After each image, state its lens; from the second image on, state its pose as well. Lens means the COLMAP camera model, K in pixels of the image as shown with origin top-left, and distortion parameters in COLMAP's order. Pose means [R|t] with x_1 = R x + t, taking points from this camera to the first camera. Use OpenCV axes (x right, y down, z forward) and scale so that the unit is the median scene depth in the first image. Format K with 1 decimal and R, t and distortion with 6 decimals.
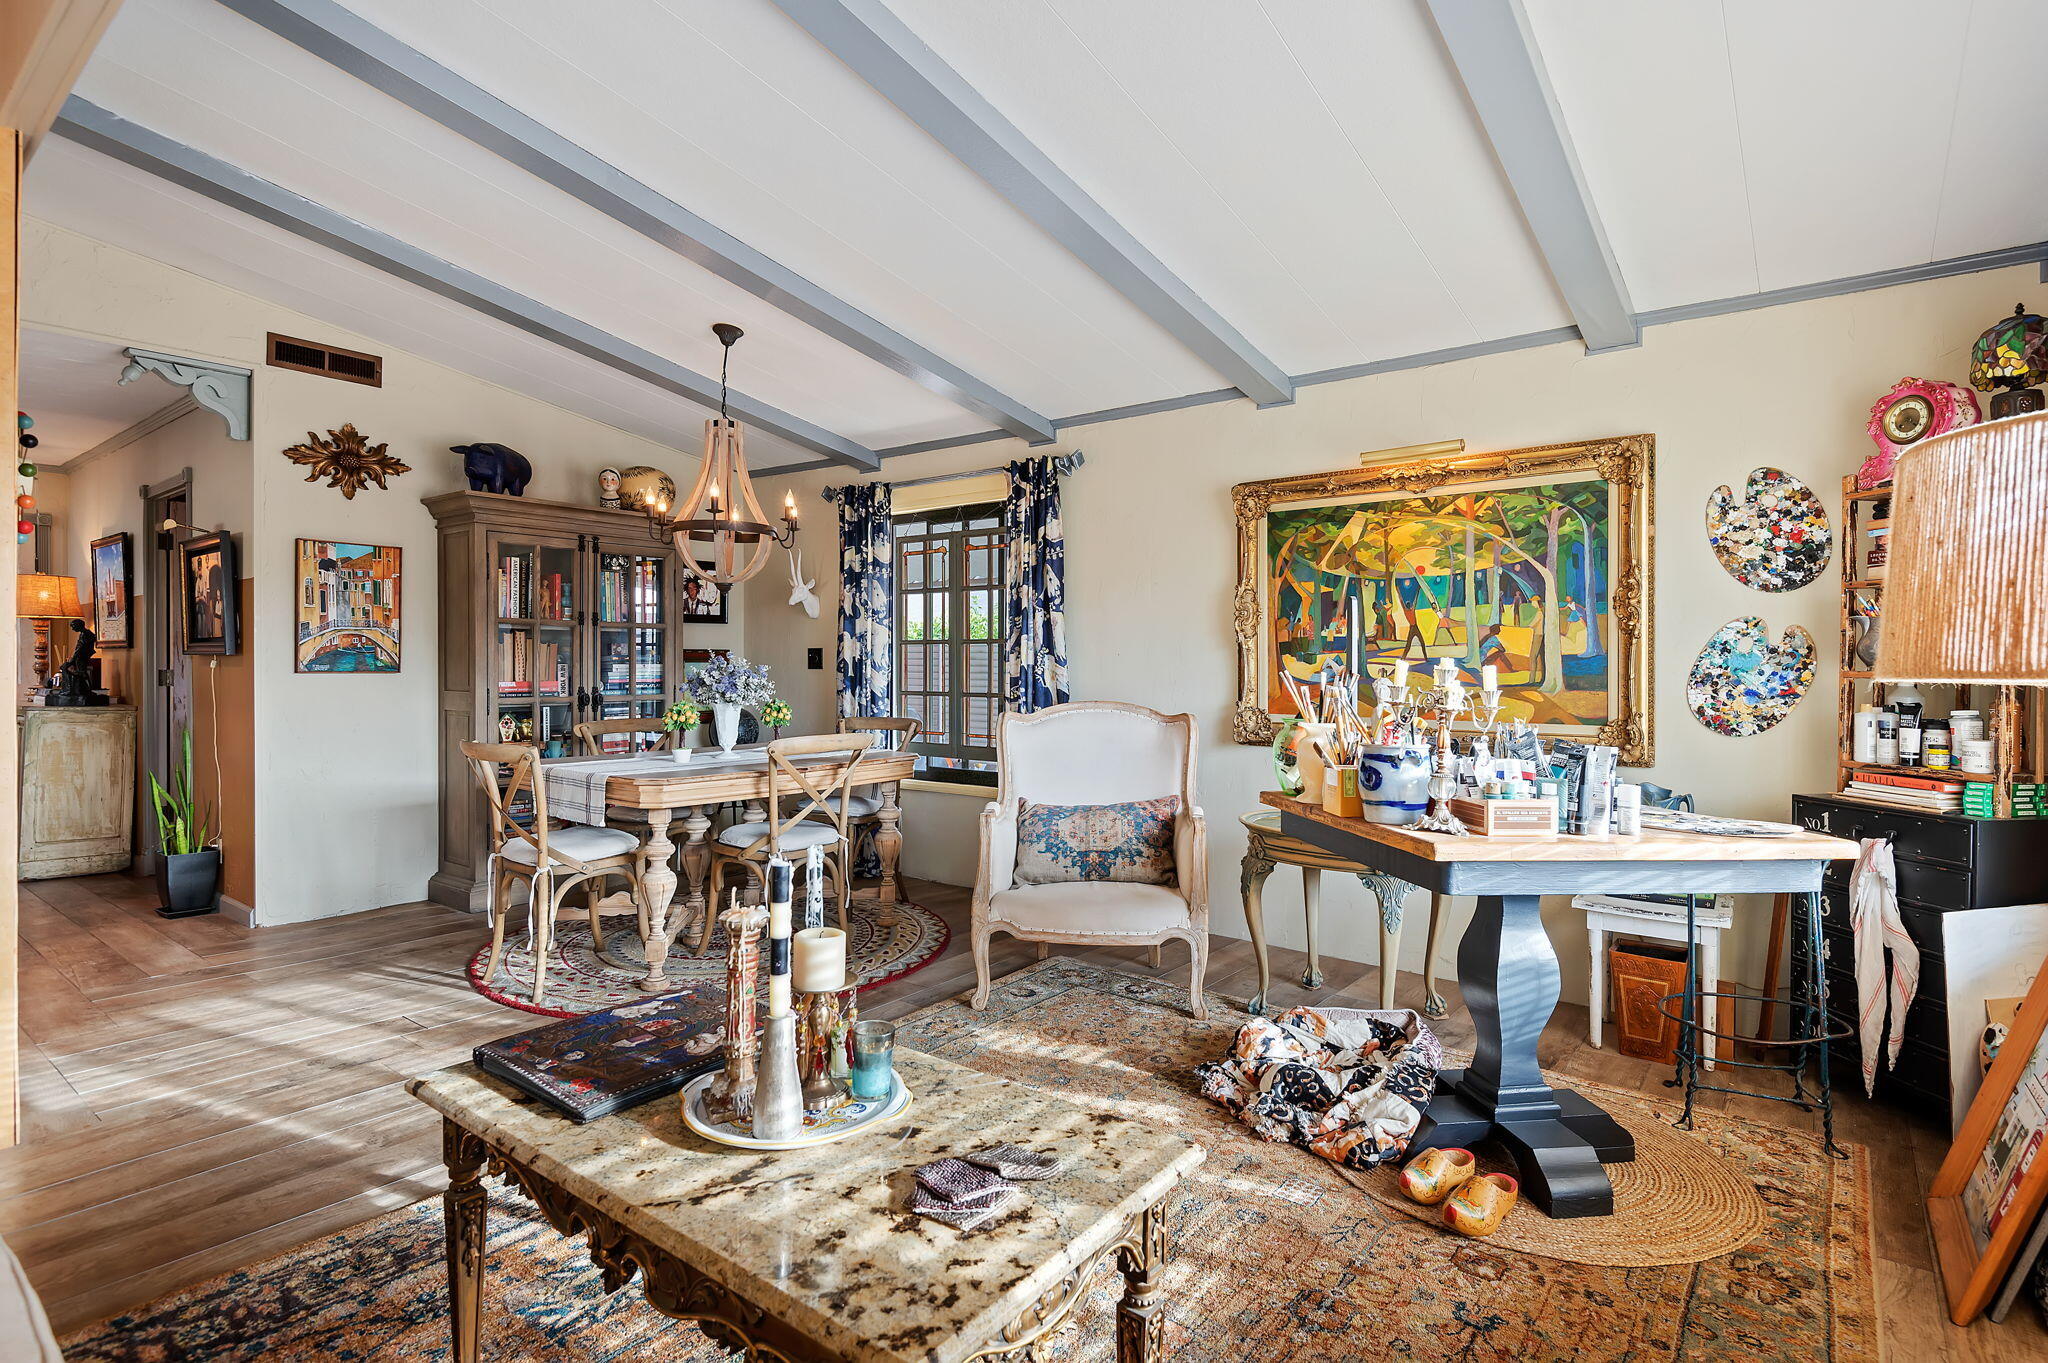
lens RADIAL K [[1000.6, 0, 1023.7], [0, 1000.6, 681.9], [0, 0, 1]] dist [-0.003798, -0.001285]
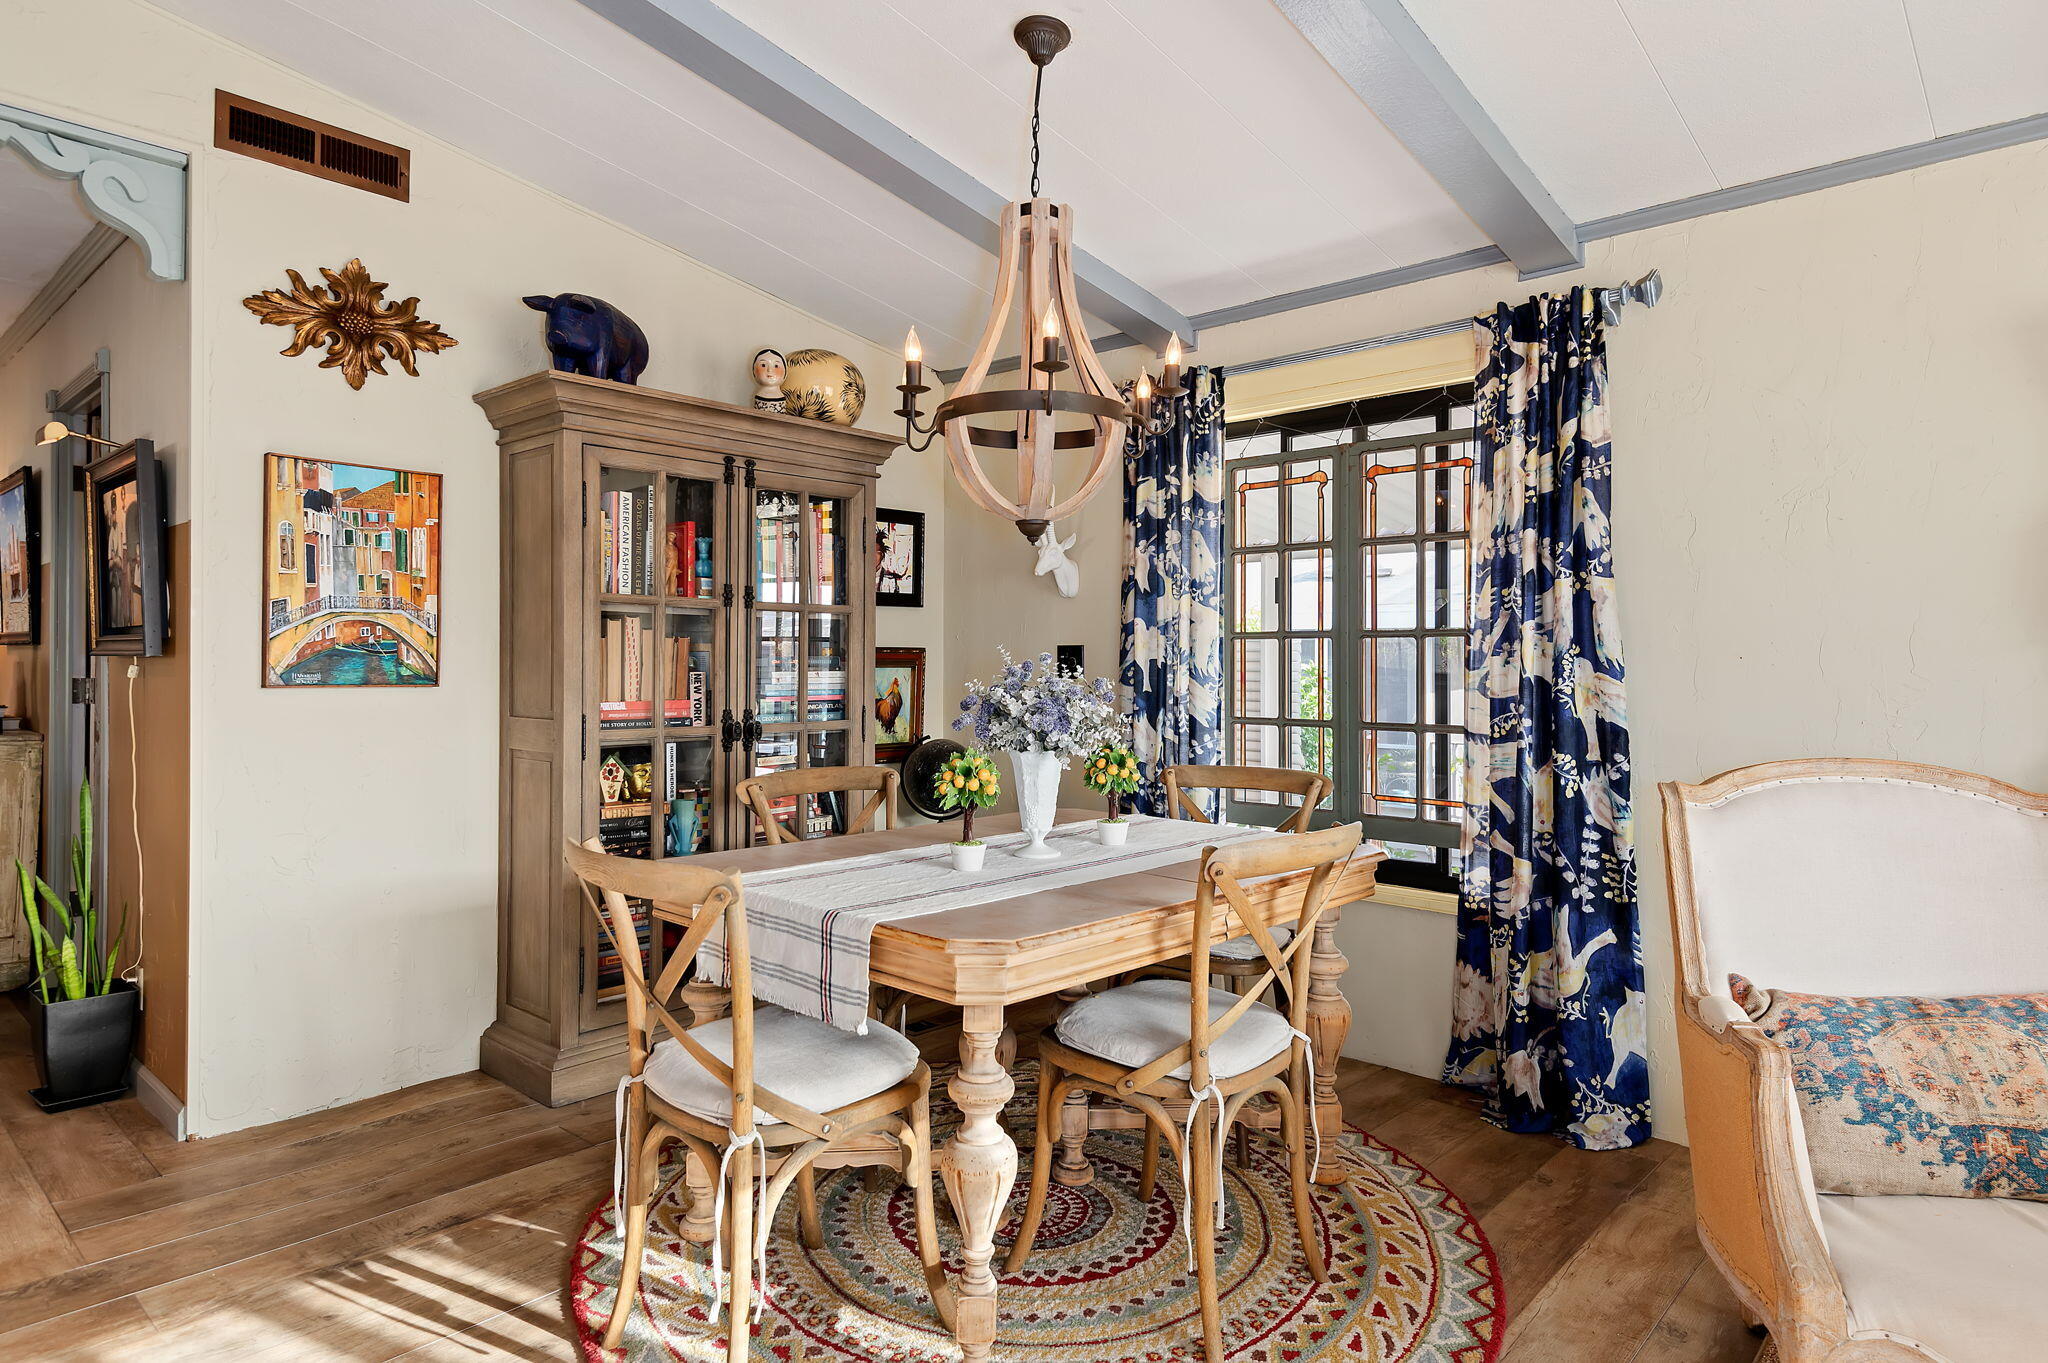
lens RADIAL K [[1196.9, 0, 1024.6], [0, 1196.9, 677.1], [0, 0, 1]] dist [0.027787, -0.003279]
pose [[0.994896, 0.002706, -0.100868, -0.208212], [-0.003432, 0.999969, -0.007026, -0.011001], [0.100845, 0.007337, 0.994875, 0.327202]]
